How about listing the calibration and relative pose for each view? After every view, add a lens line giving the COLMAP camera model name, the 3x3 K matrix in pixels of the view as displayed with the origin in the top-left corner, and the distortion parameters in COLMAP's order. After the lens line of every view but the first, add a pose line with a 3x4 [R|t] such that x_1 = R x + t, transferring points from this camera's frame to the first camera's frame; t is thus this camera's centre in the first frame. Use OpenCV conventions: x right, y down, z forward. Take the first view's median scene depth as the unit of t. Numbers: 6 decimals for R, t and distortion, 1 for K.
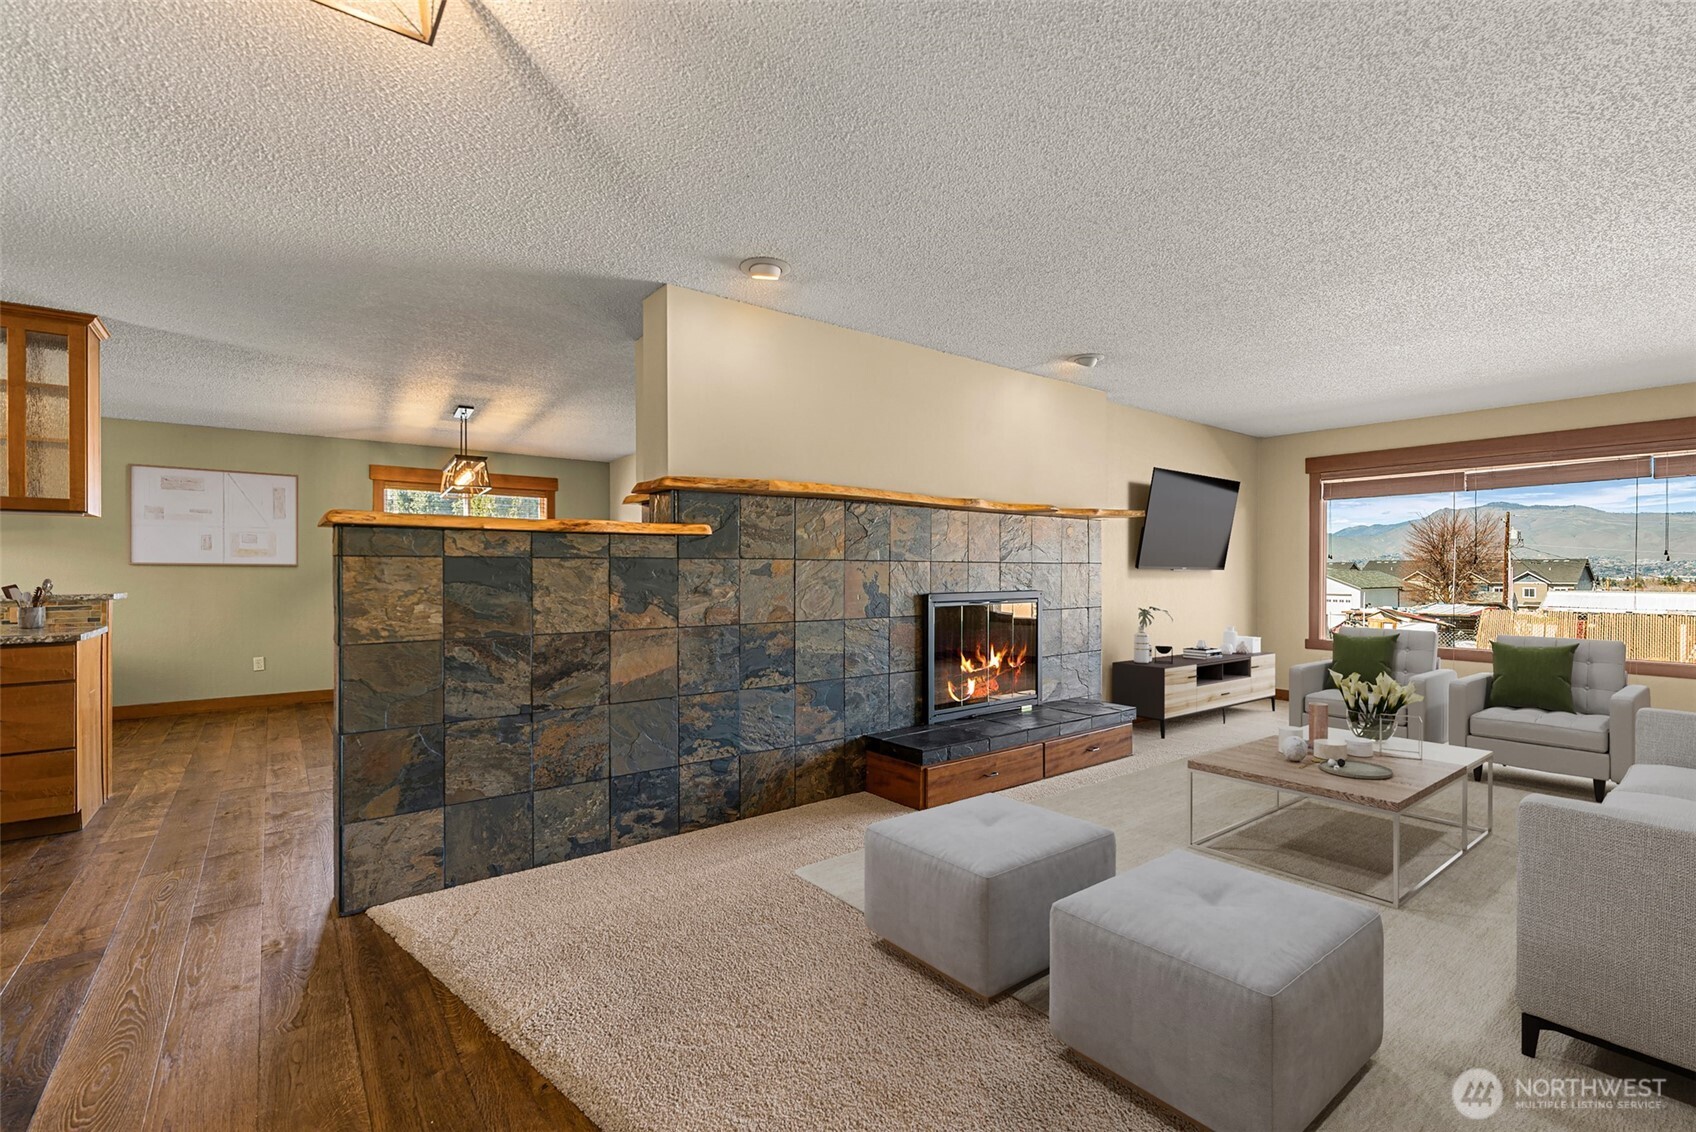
lens RADIAL K [[749.3, 0, 847.5], [0, 749.3, 573.3], [0, 0, 1]] dist [-0.000404, 0.000194]
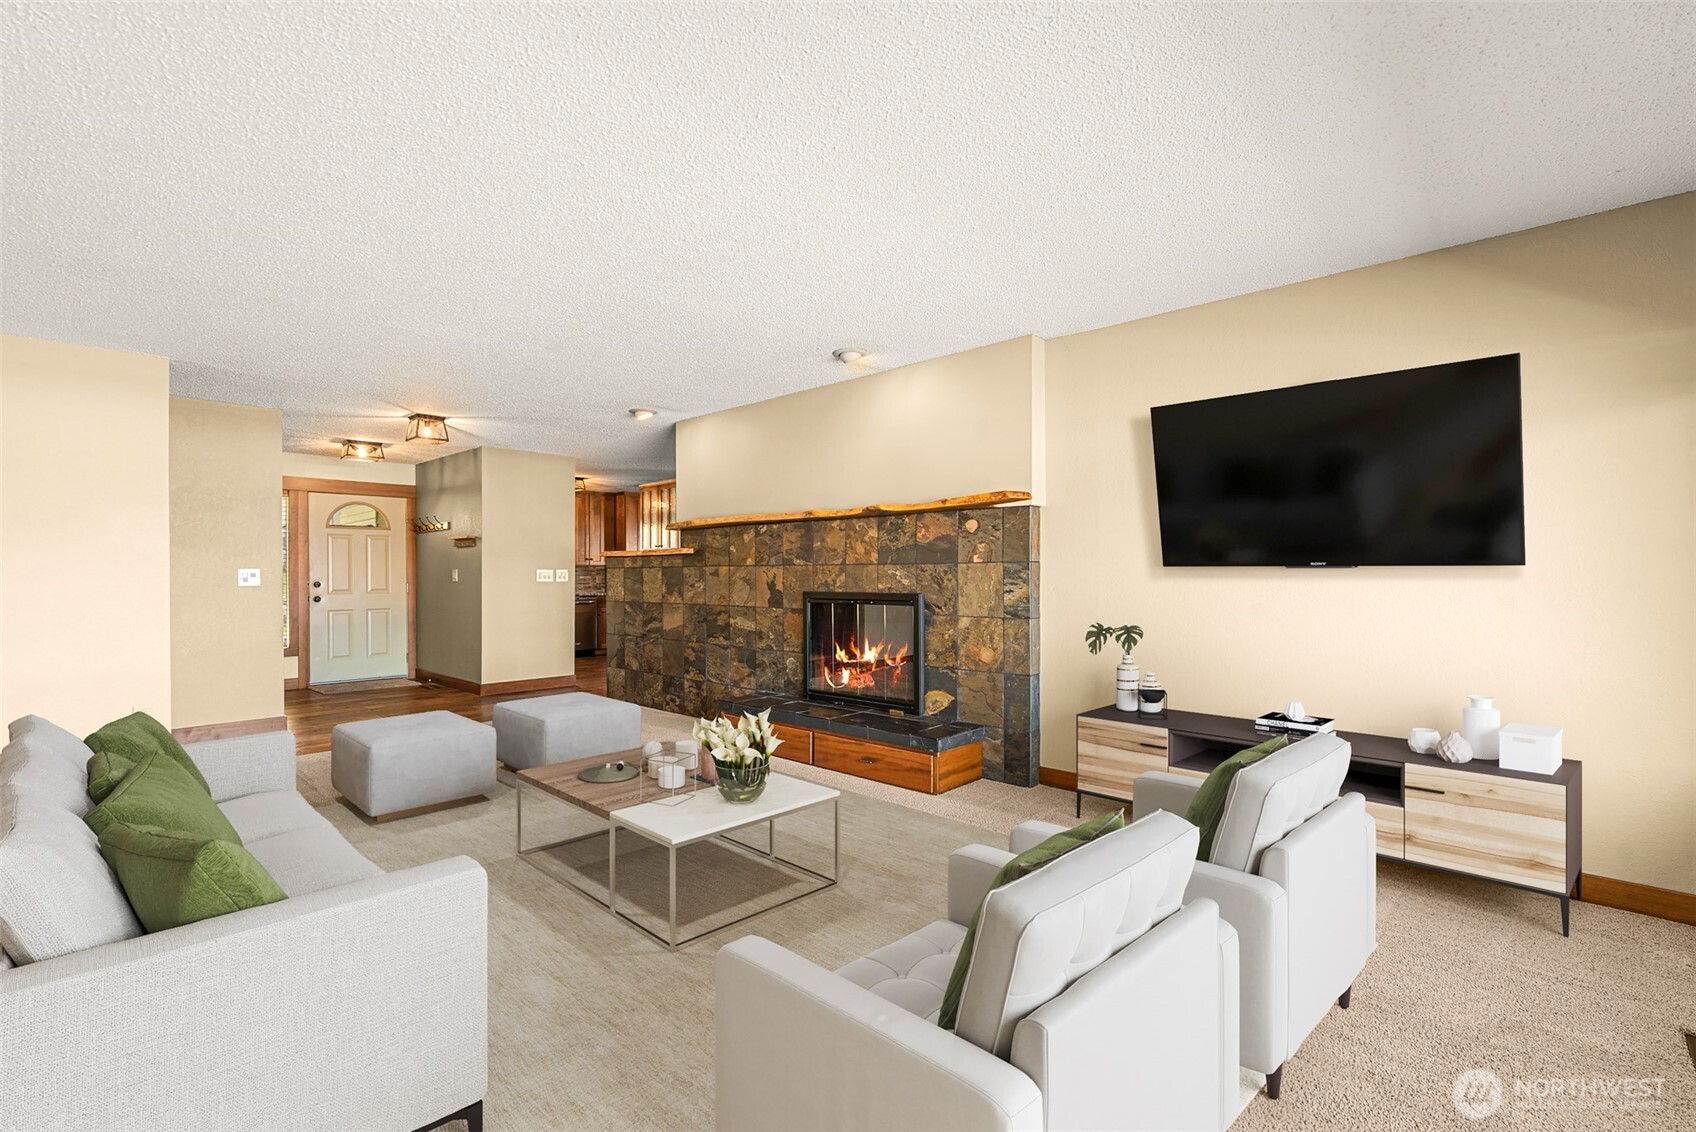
lens RADIAL K [[736.3, 0, 848.0], [0, 736.3, 566.0], [0, 0, 1]] dist [-0.000069, 0.000243]
pose [[0.176800, -0.005272, -0.984233, 1.425713], [0.007448, 0.999964, -0.004019, -0.009998], [0.984219, -0.006620, 0.176833, 0.933590]]
